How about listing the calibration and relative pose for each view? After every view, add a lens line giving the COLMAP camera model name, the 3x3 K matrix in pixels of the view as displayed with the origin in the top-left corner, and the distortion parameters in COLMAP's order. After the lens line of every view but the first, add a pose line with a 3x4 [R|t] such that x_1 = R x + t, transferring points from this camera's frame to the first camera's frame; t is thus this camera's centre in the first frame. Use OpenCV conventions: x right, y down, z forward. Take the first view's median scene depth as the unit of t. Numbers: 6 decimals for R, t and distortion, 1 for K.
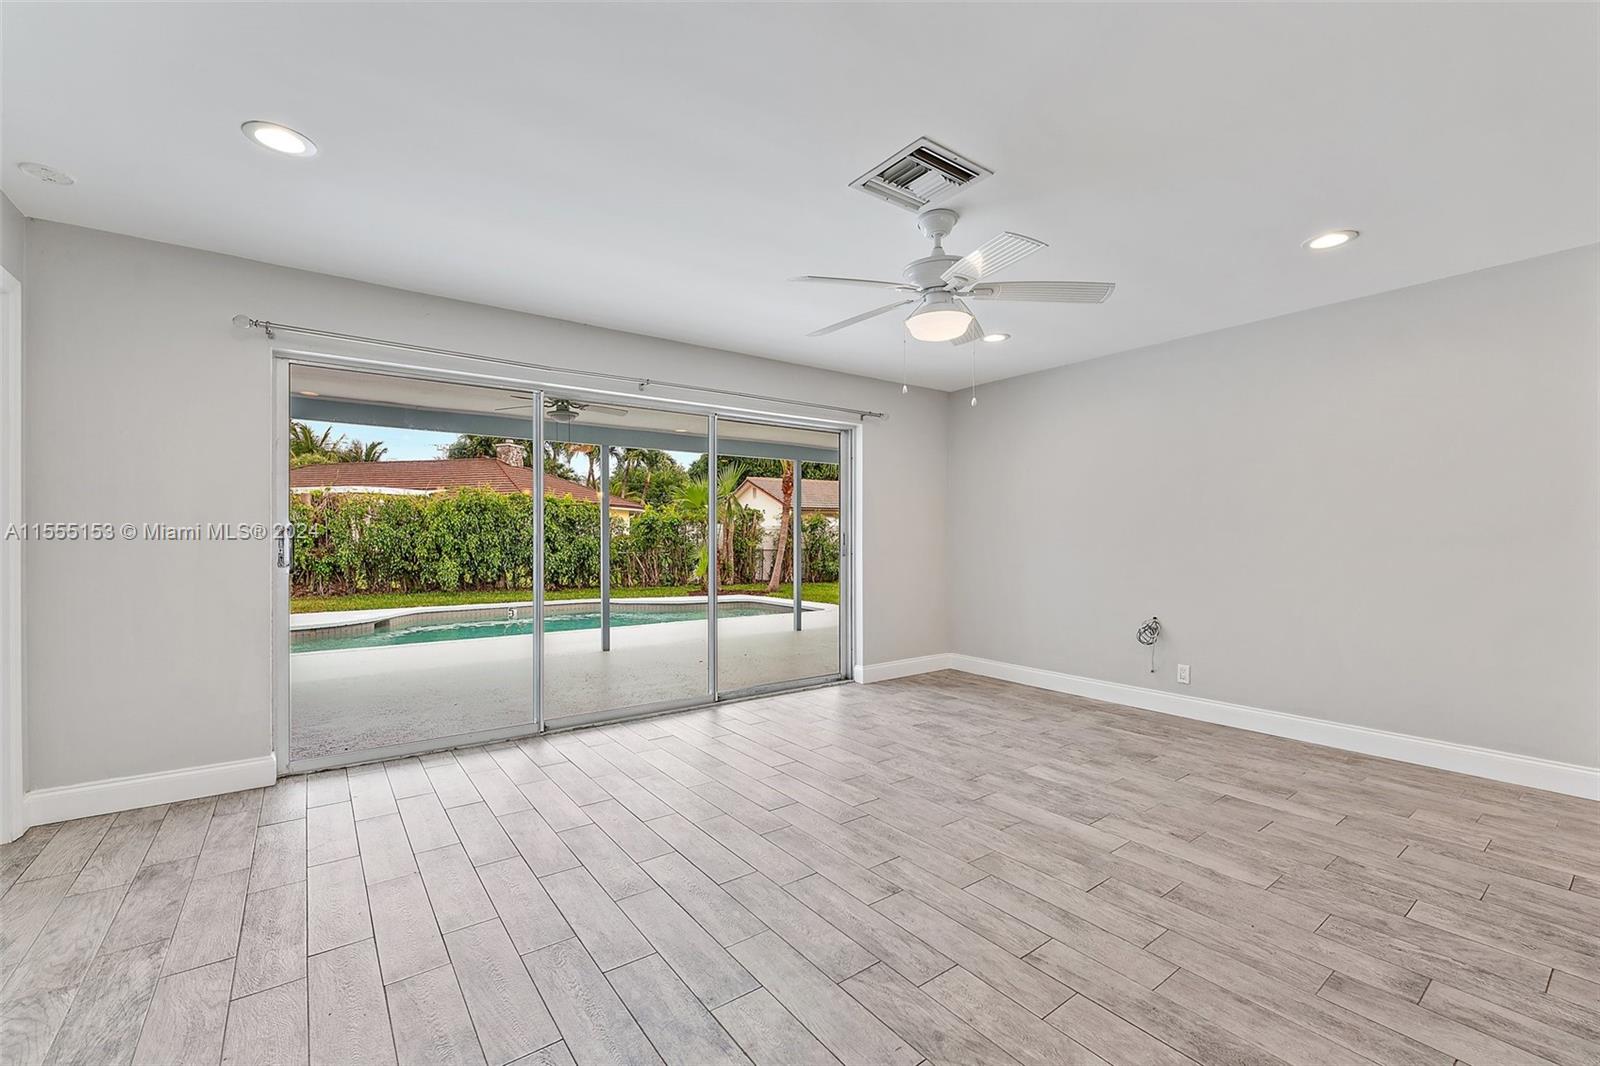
lens RADIAL K [[668.9, 0, 799.2], [0, 668.9, 537.9], [0, 0, 1]] dist [-0.001342, -0.000010]
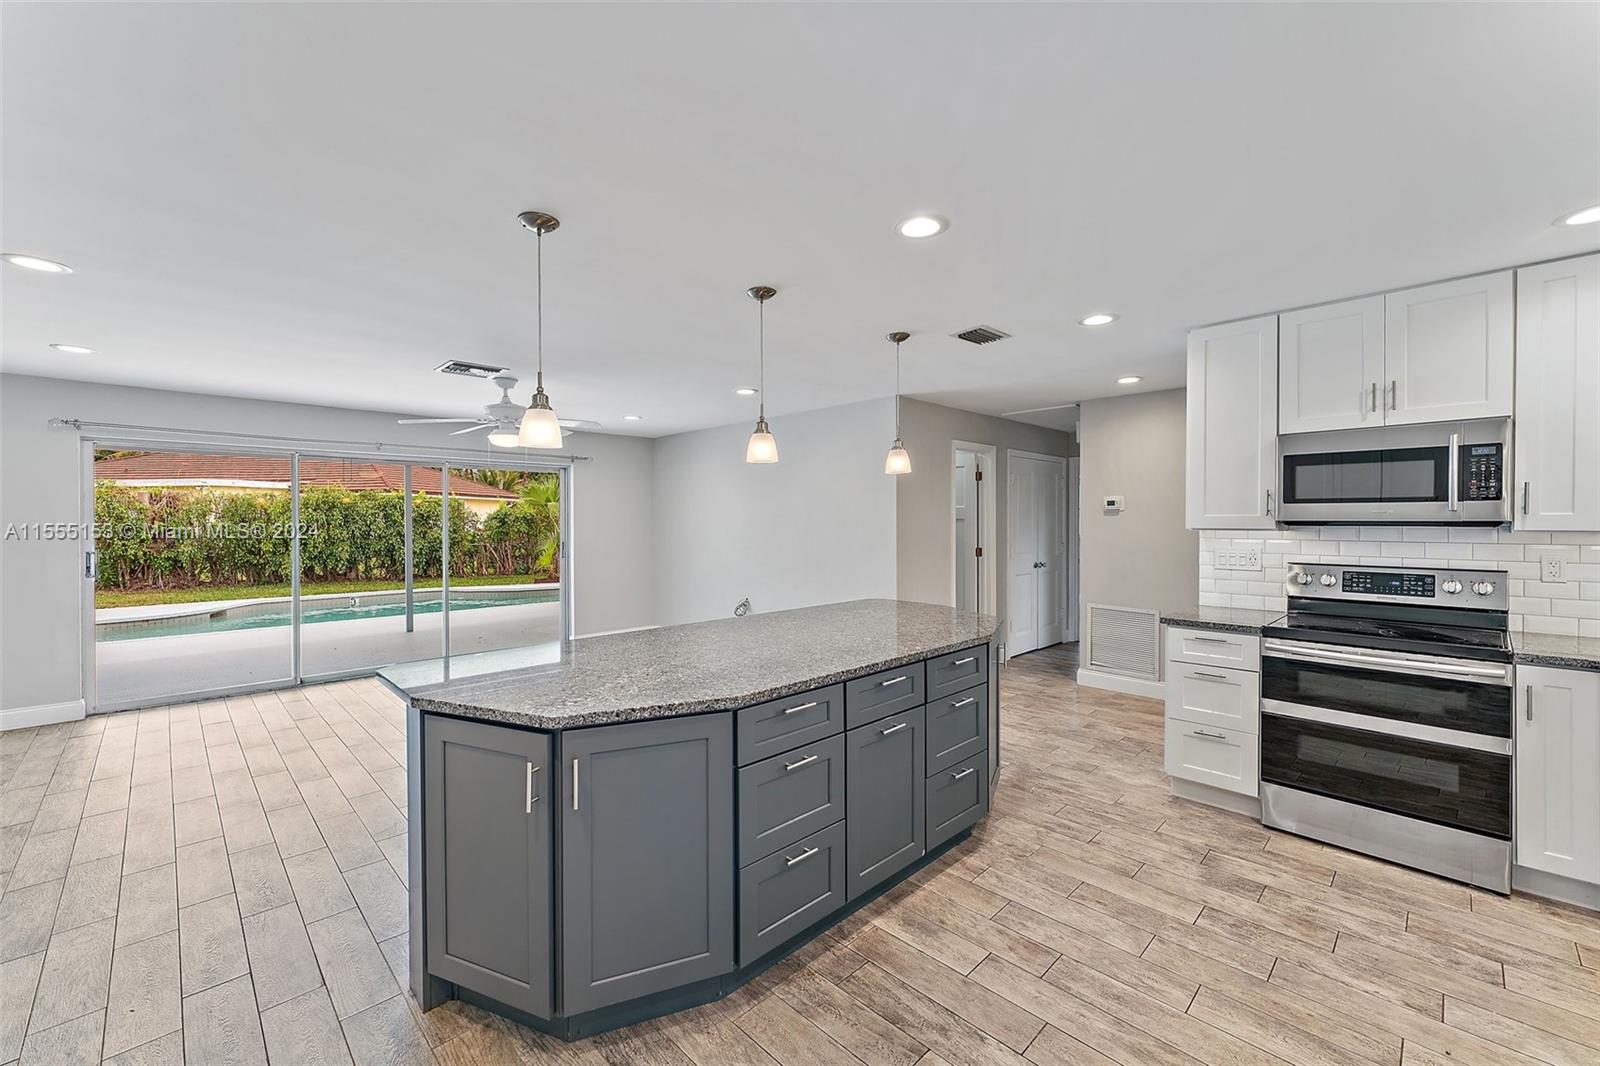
lens RADIAL K [[646.3, 0, 801.7], [0, 646.3, 526.3], [0, 0, 1]] dist [0.003045, 0.000312]
pose [[0.989861, -0.002793, 0.142014, 0.185857], [0.001721, 0.999969, 0.007671, -0.024673], [-0.142031, -0.007349, 0.989835, -0.206549]]
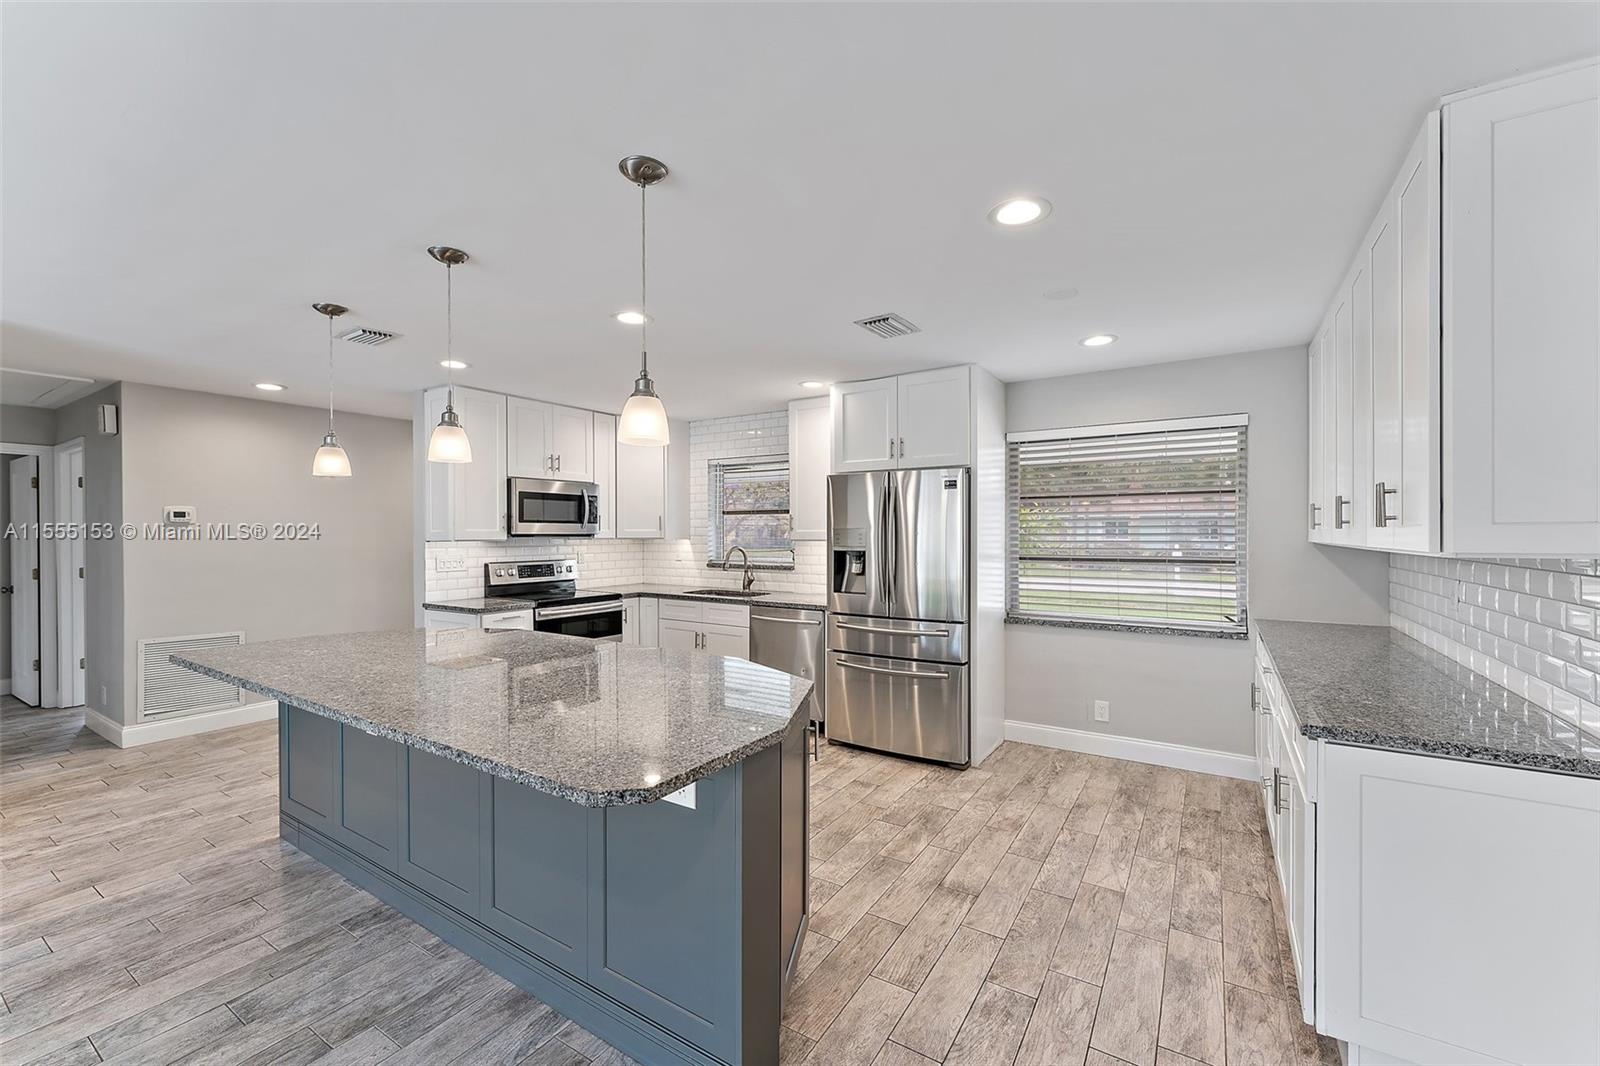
lens RADIAL K [[643.1, 0, 794.8], [0, 643.1, 533.3], [0, 0, 1]] dist [0.001656, -0.000072]
pose [[-0.350596, 0.004288, 0.936517, -0.038470], [0.006610, 0.999976, -0.002104, -0.022425], [-0.936504, 0.005452, -0.350616, 0.031460]]
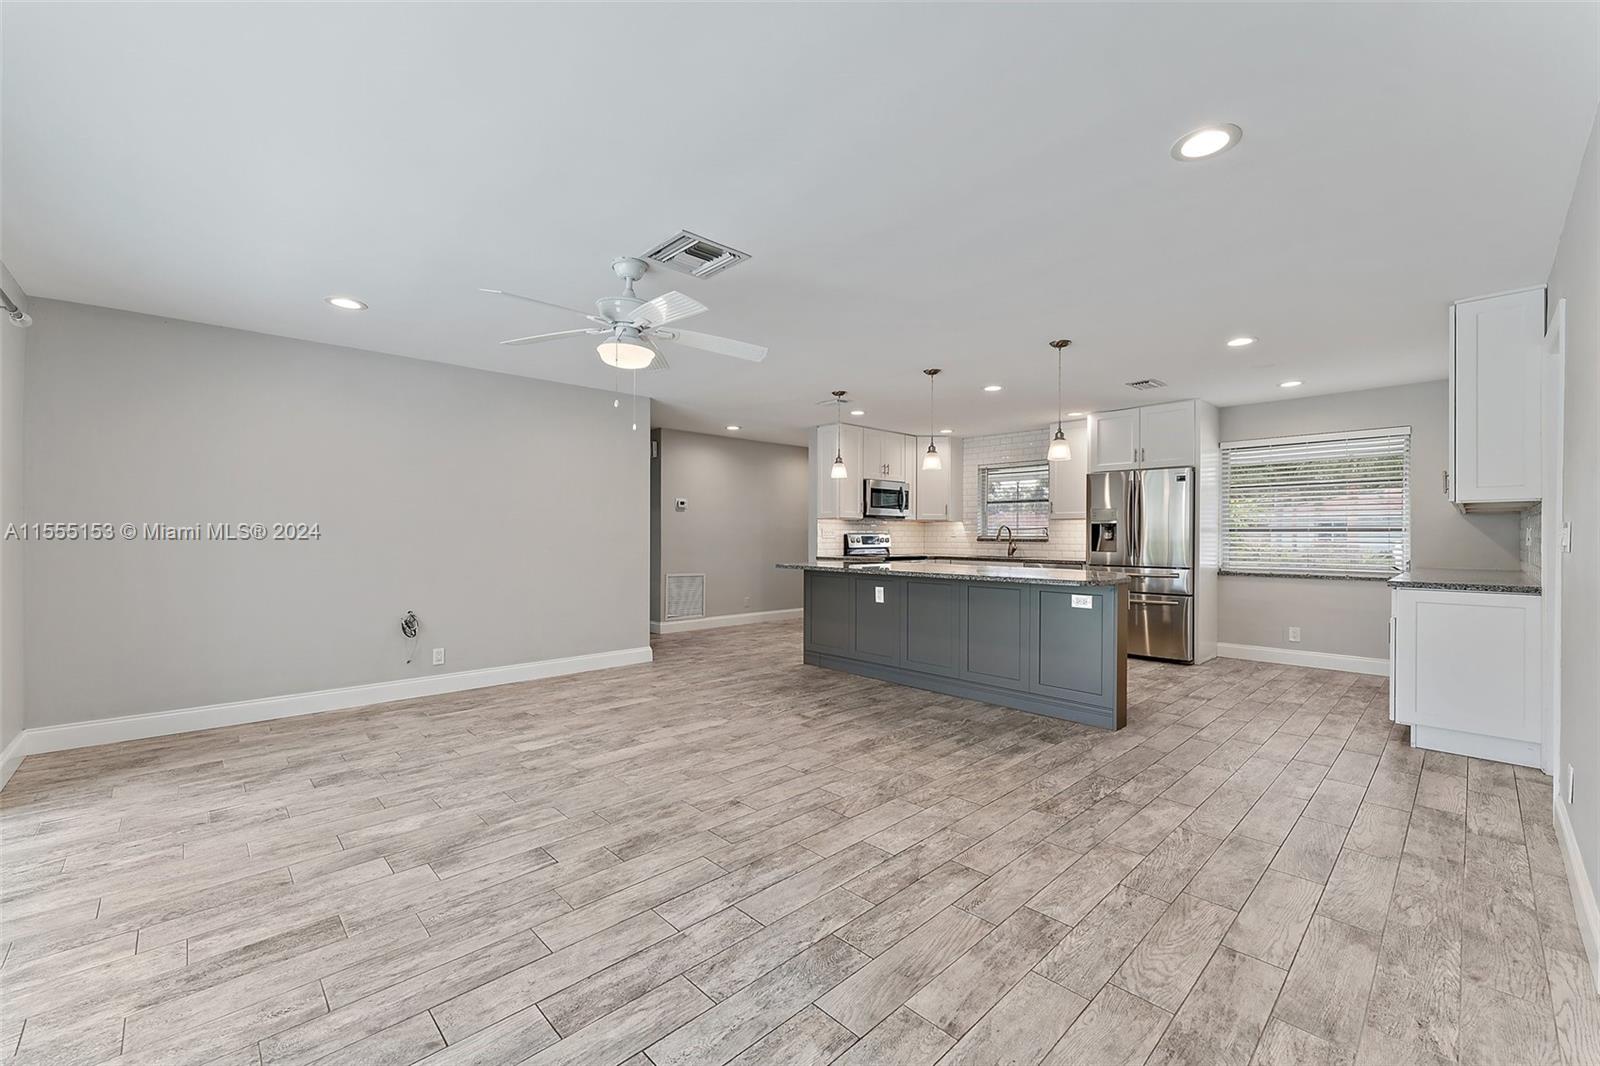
lens RADIAL K [[628.0, 0, 806.5], [0, 628.0, 536.4], [0, 0, 1]] dist [0.000373, 0.000187]
pose [[-0.122493, 0.002100, 0.992467, -0.227367], [-0.000151, 0.999998, -0.002134, 0.000872], [-0.992469, -0.000412, -0.122493, 0.208021]]
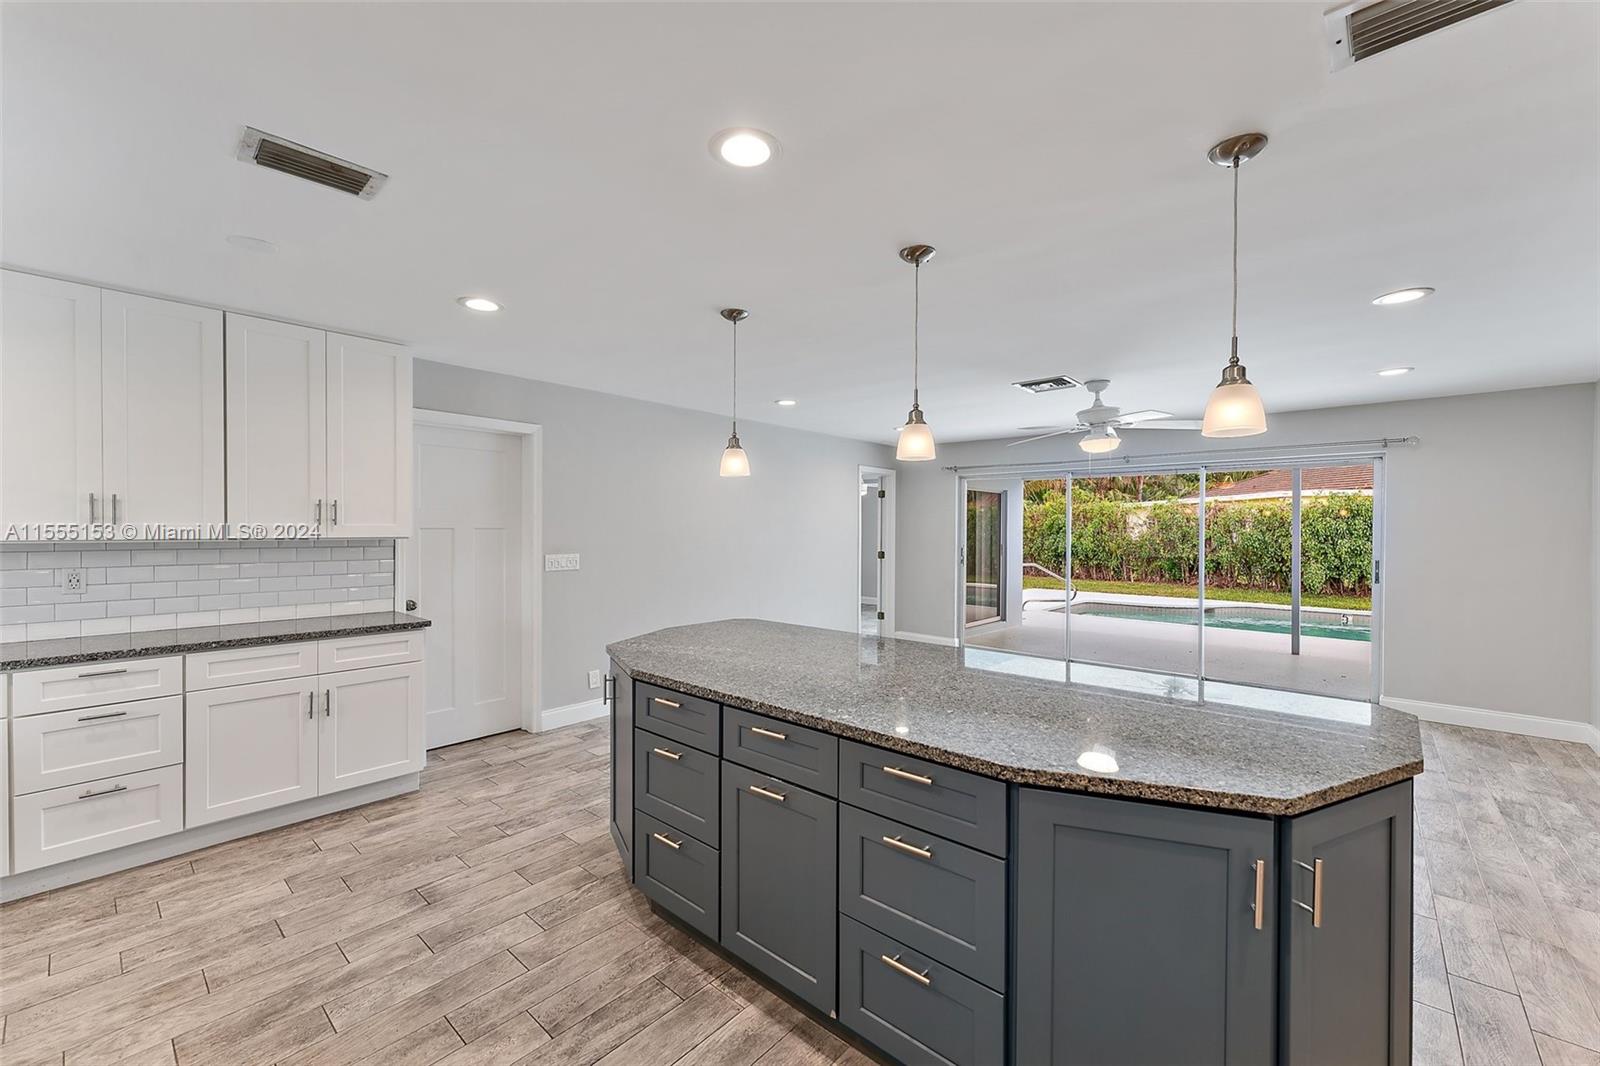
lens RADIAL K [[643.1, 0, 794.8], [0, 643.1, 533.3], [0, 0, 1]] dist [0.001656, -0.000072]
pose [[0.204516, 0.009443, -0.978818, 0.417776], [-0.005850, 0.999947, 0.008425, -0.025573], [0.978846, 0.004003, 0.204560, -0.023088]]
